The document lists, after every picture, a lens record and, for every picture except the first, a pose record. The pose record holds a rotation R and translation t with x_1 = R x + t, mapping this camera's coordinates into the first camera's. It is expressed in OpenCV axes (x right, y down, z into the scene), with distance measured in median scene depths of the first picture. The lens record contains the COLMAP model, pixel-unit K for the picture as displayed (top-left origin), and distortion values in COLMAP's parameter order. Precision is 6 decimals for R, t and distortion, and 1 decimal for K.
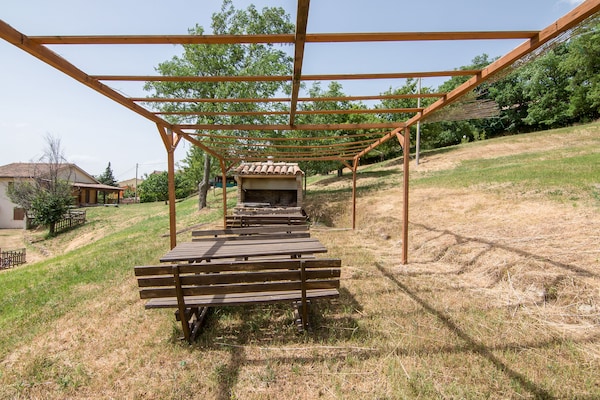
lens RADIAL K [[306.7, 0, 292.0], [0, 306.7, 203.6], [0, 0, 1]] dist [-0.001007, -0.001004]
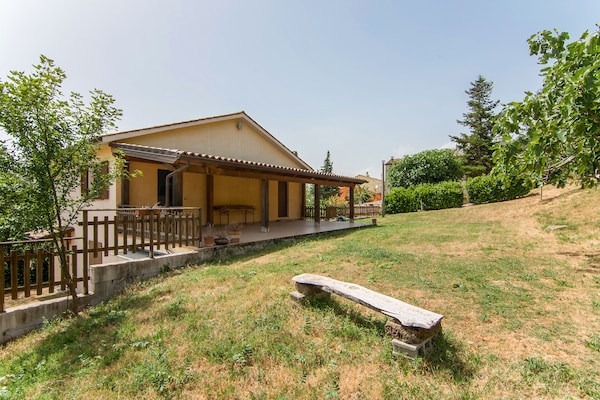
lens RADIAL K [[306.7, 0, 292.0], [0, 306.7, 203.6], [0, 0, 1]] dist [-0.001007, -0.001004]
pose [[0.791840, -0.019399, -0.610420, -0.320477], [0.009977, 0.999773, -0.018830, -0.010092], [0.610647, 0.008820, 0.791854, 0.537039]]
